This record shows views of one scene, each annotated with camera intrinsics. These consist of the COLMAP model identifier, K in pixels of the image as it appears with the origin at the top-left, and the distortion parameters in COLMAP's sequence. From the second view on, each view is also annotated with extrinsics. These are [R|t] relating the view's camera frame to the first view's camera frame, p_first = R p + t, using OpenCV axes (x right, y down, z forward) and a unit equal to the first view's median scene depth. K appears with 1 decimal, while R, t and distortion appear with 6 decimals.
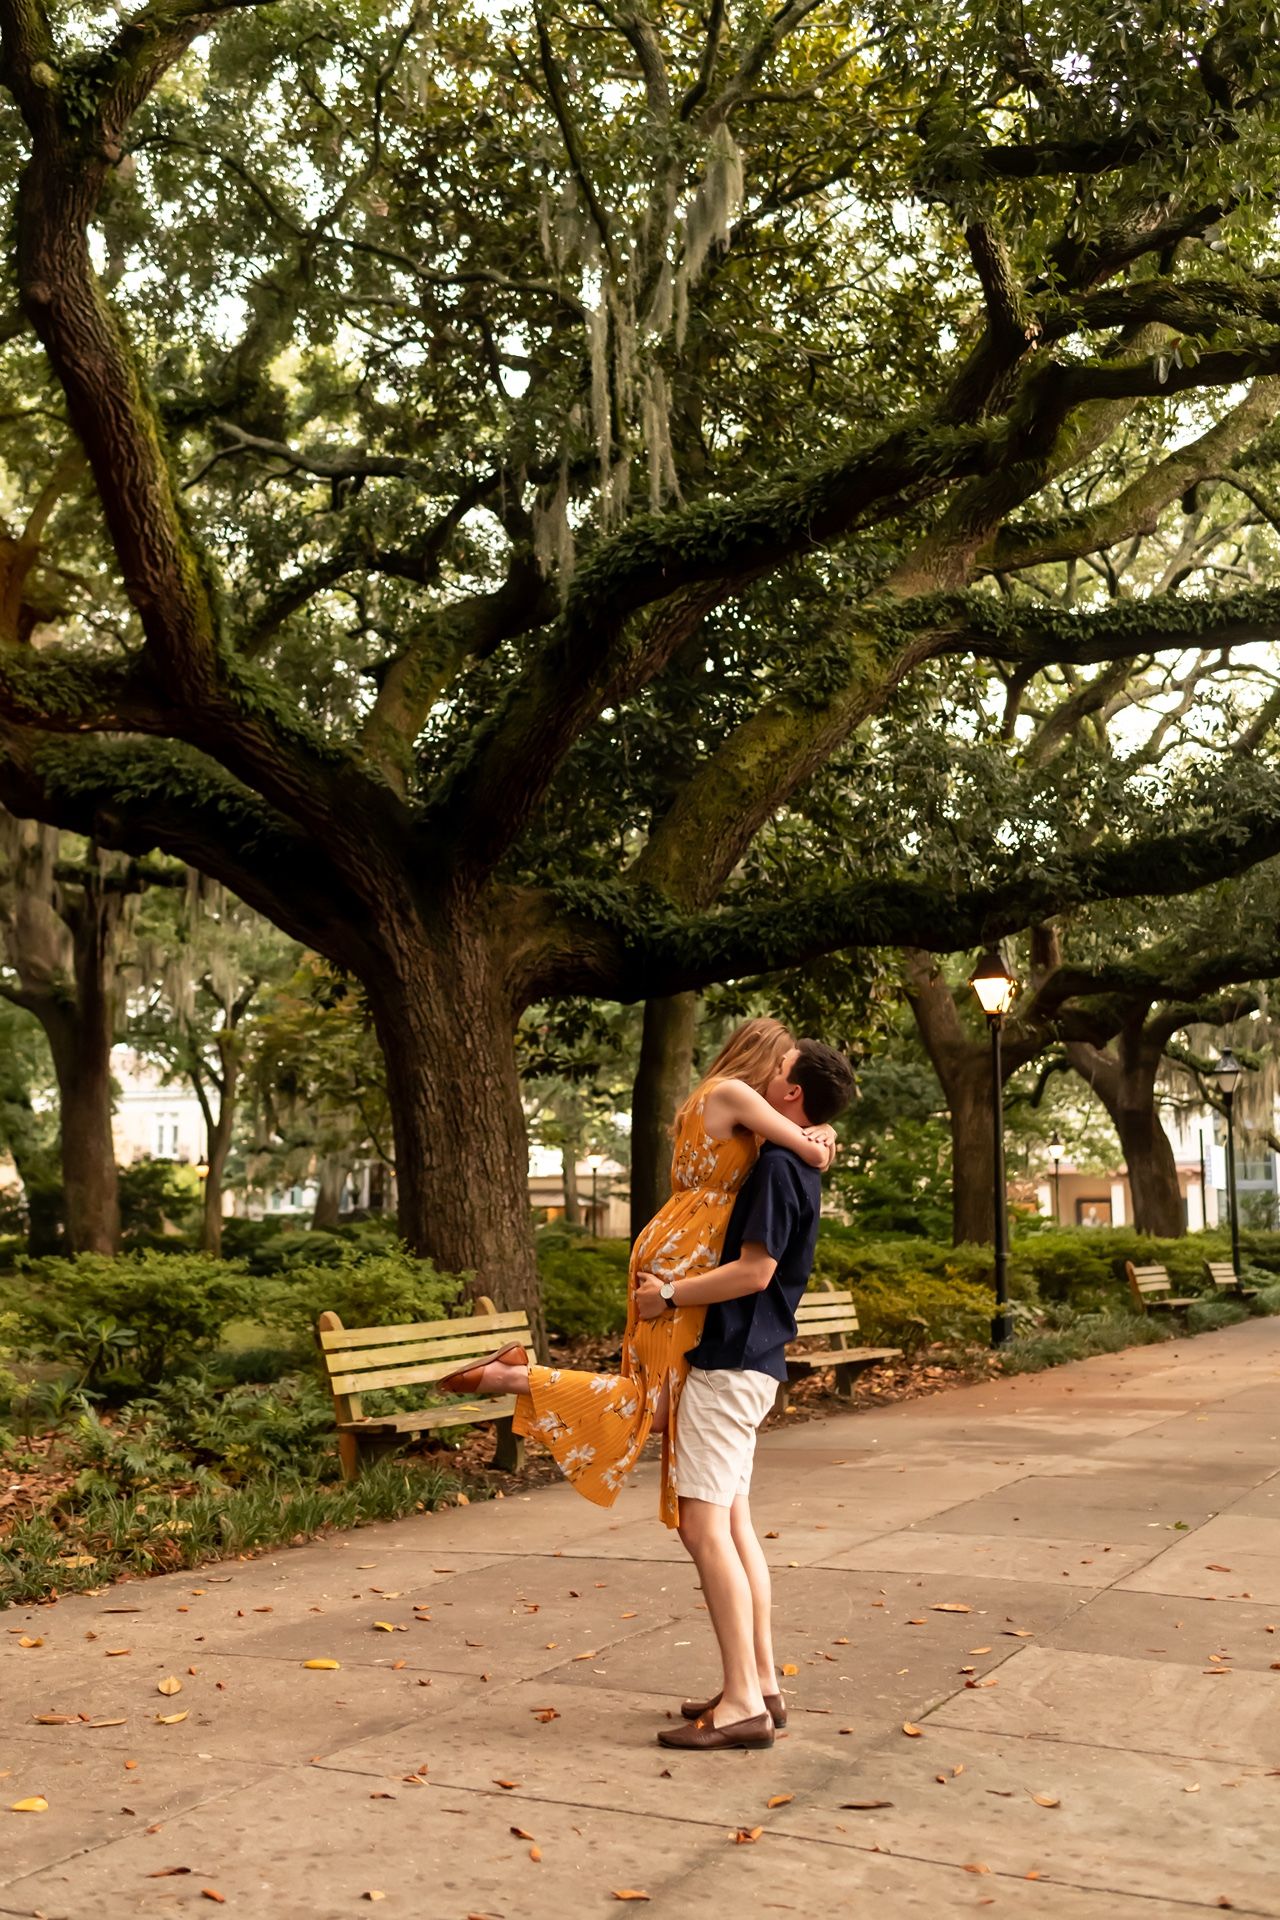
lens RADIAL K [[1977.4, 0, 637.1], [0, 1977.4, 903.4], [0, 0, 1]] dist [0.004590, -0.001826]
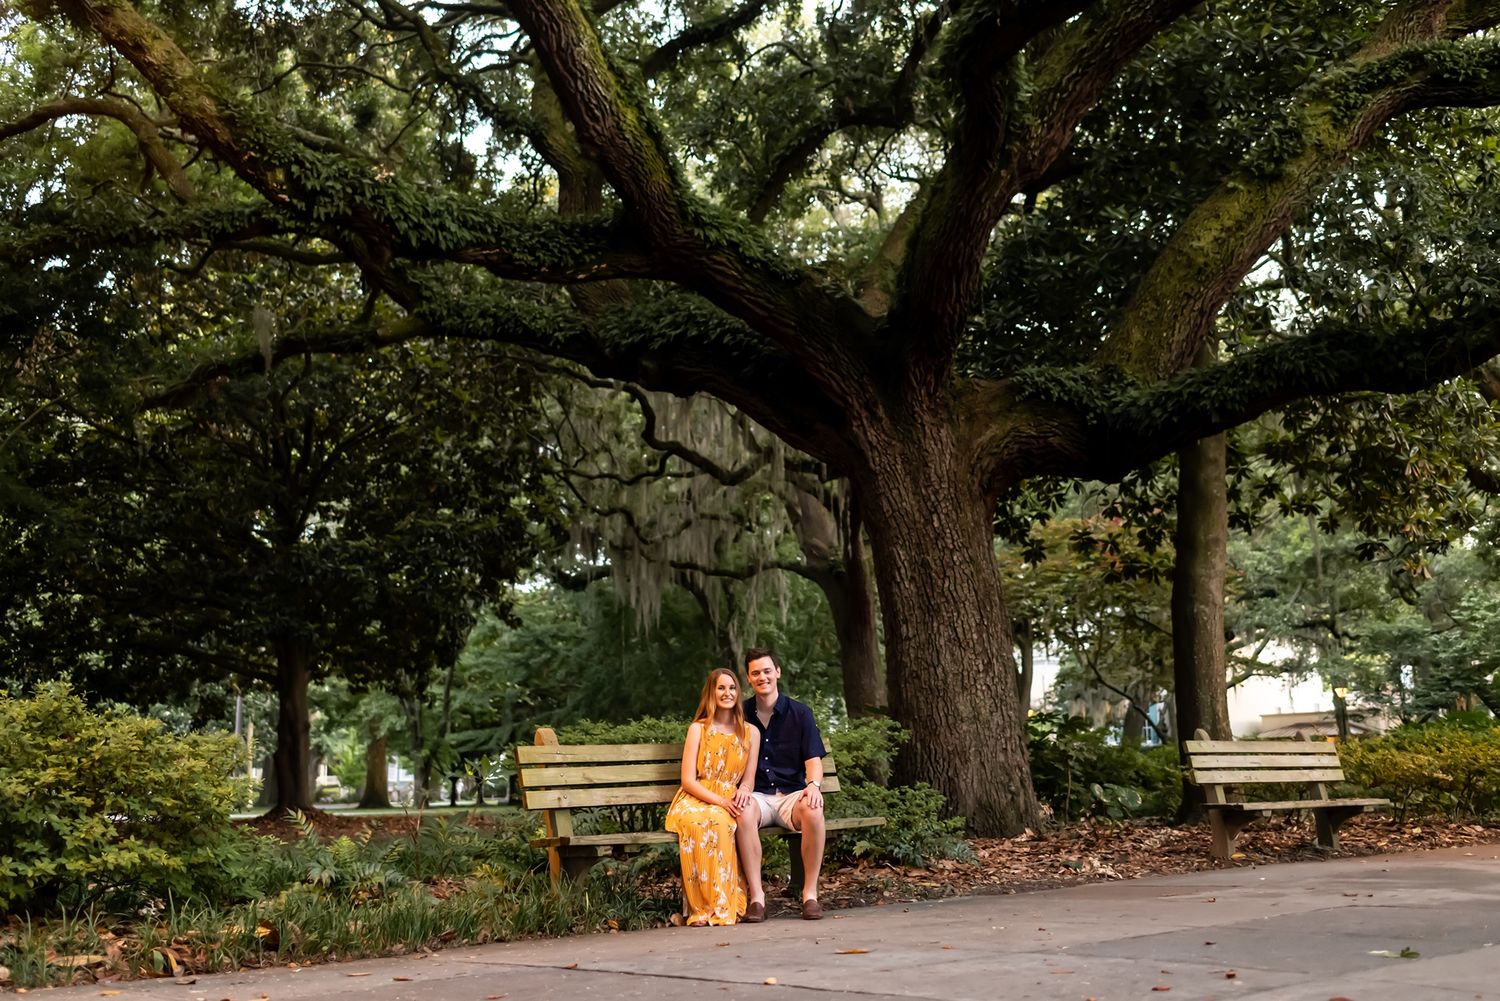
lens RADIAL K [[1544.9, 0, 755.3], [0, 1544.9, 466.8], [0, 0, 1]] dist [0.004590, -0.001826]
pose [[0.930265, -0.092335, -0.355079, 0.124929], [0.085208, 0.995724, -0.035693, 0.061246], [0.356857, 0.002948, 0.934155, 0.170866]]
